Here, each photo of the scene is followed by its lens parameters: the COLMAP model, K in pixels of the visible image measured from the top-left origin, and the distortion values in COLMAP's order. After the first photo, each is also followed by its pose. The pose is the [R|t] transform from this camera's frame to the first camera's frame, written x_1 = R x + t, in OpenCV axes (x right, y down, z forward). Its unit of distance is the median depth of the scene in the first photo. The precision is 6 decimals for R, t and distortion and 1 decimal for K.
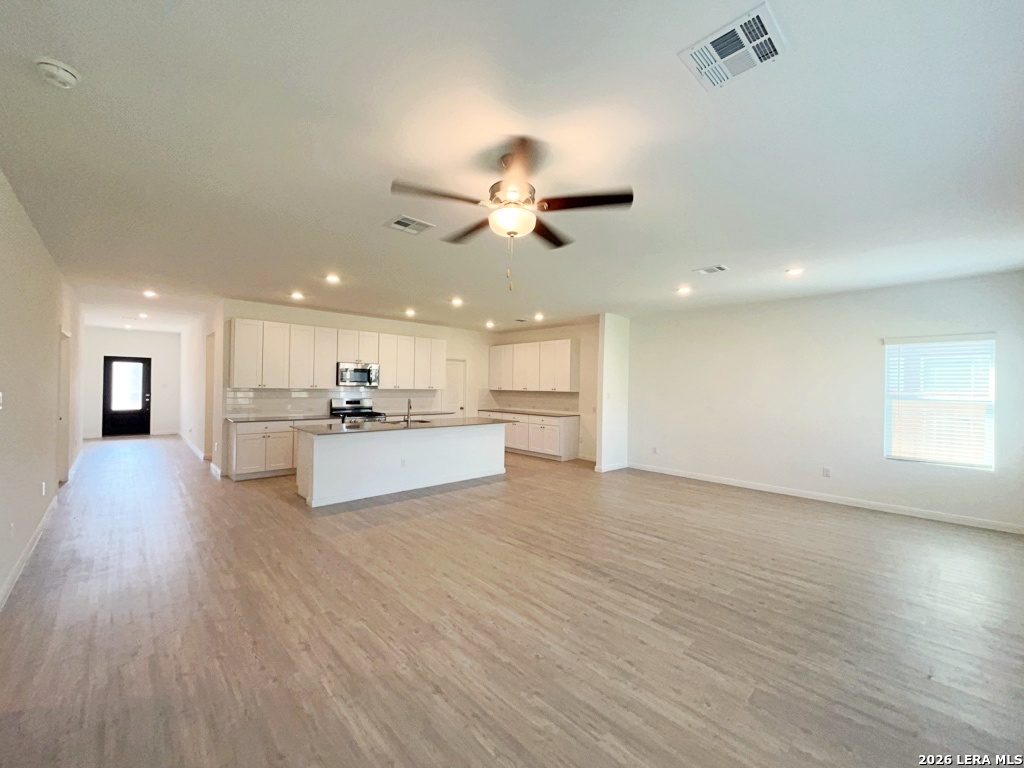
lens RADIAL K [[413.8, 0, 516.9], [0, 413.8, 382.8], [0, 0, 1]] dist [-0.002301, -0.000836]
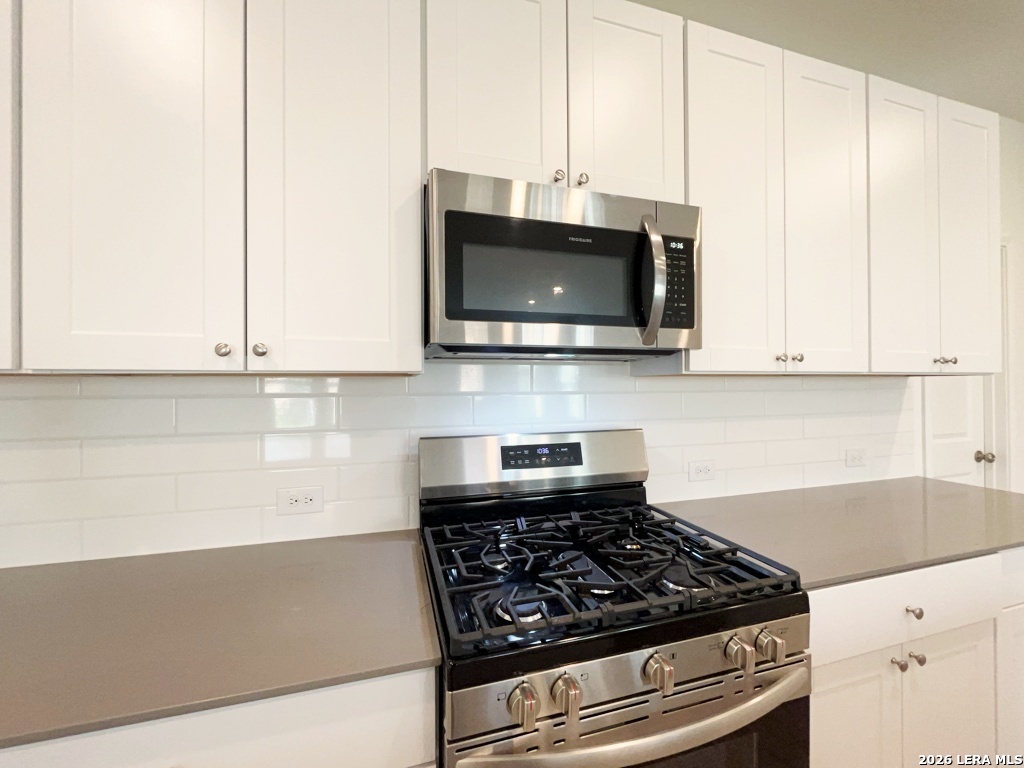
lens RADIAL K [[413.8, 0, 511.0], [0, 413.8, 386.9], [0, 0, 1]] dist [-0.002301, -0.000836]
pose [[0.892291, -0.027275, -0.450635, -0.382373], [0.028118, 0.999593, -0.004824, 0.023050], [0.450584, -0.008367, 0.892695, 0.975114]]
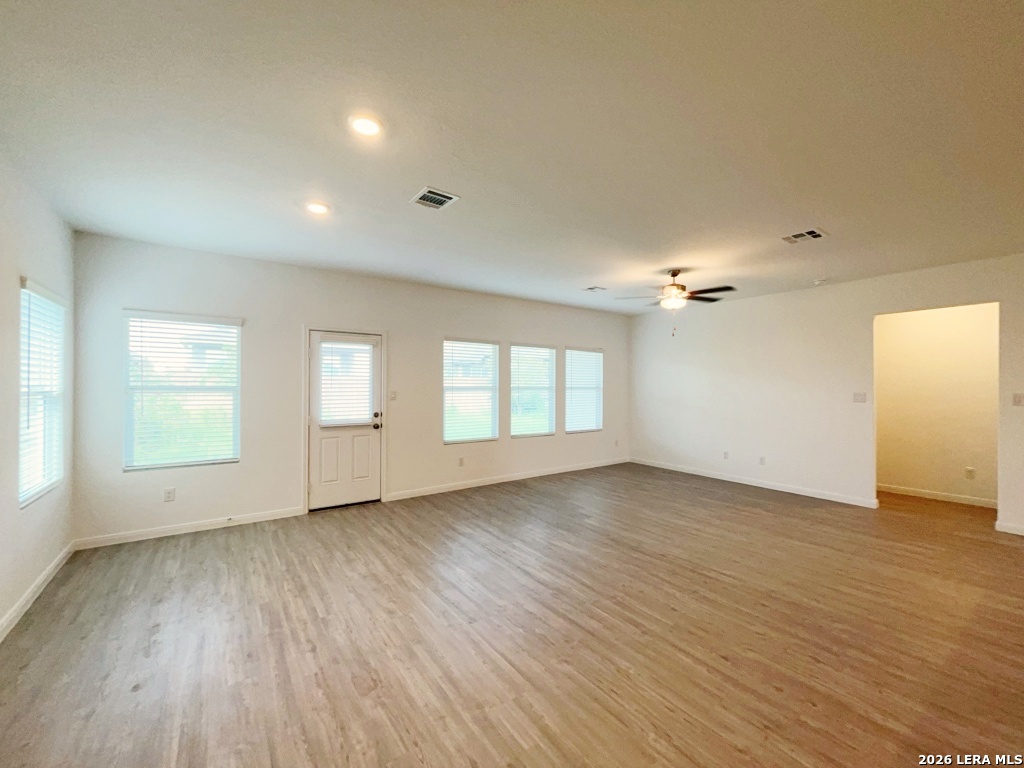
lens RADIAL K [[413.8, 0, 514.6], [0, 413.8, 383.9], [0, 0, 1]] dist [-0.002301, -0.000836]
pose [[-0.990248, -0.016847, 0.138295, 0.164787], [-0.018162, 0.999801, -0.008248, 0.014782], [-0.138129, -0.010679, -0.990357, 1.091500]]
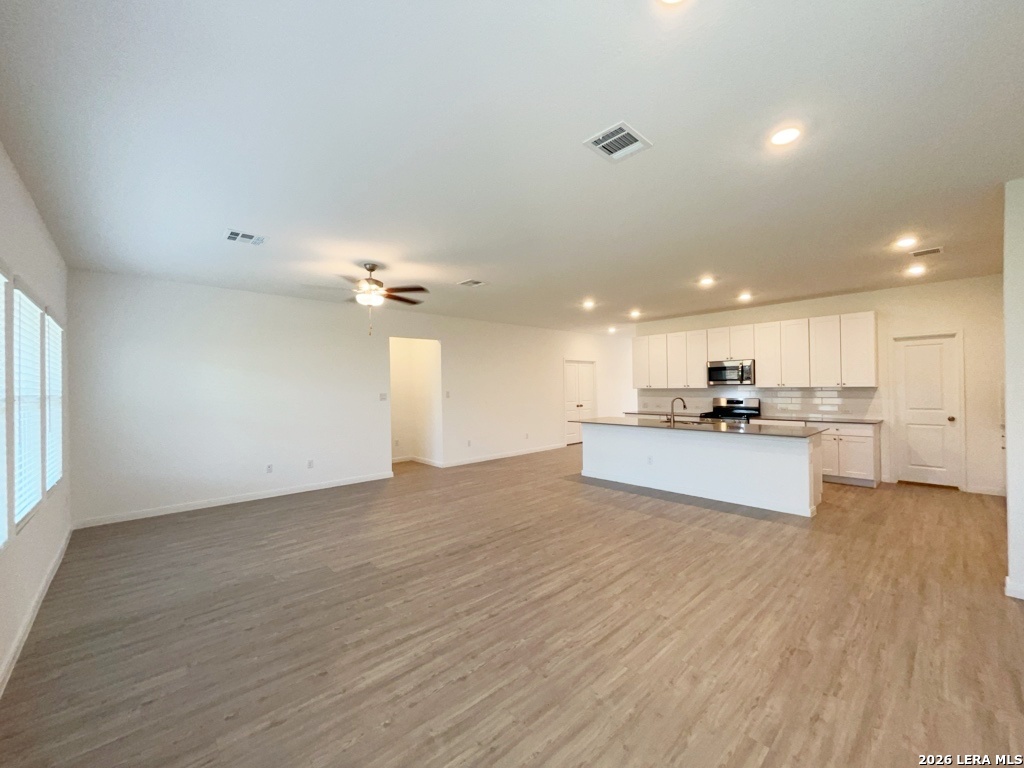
lens RADIAL K [[413.8, 0, 514.2], [0, 413.8, 383.9], [0, 0, 1]] dist [-0.002301, -0.000836]
pose [[-0.015121, -0.021441, -0.999656, 0.647309], [0.020518, 0.999553, -0.021749, 0.018501], [0.999675, -0.020840, -0.014674, 0.587344]]
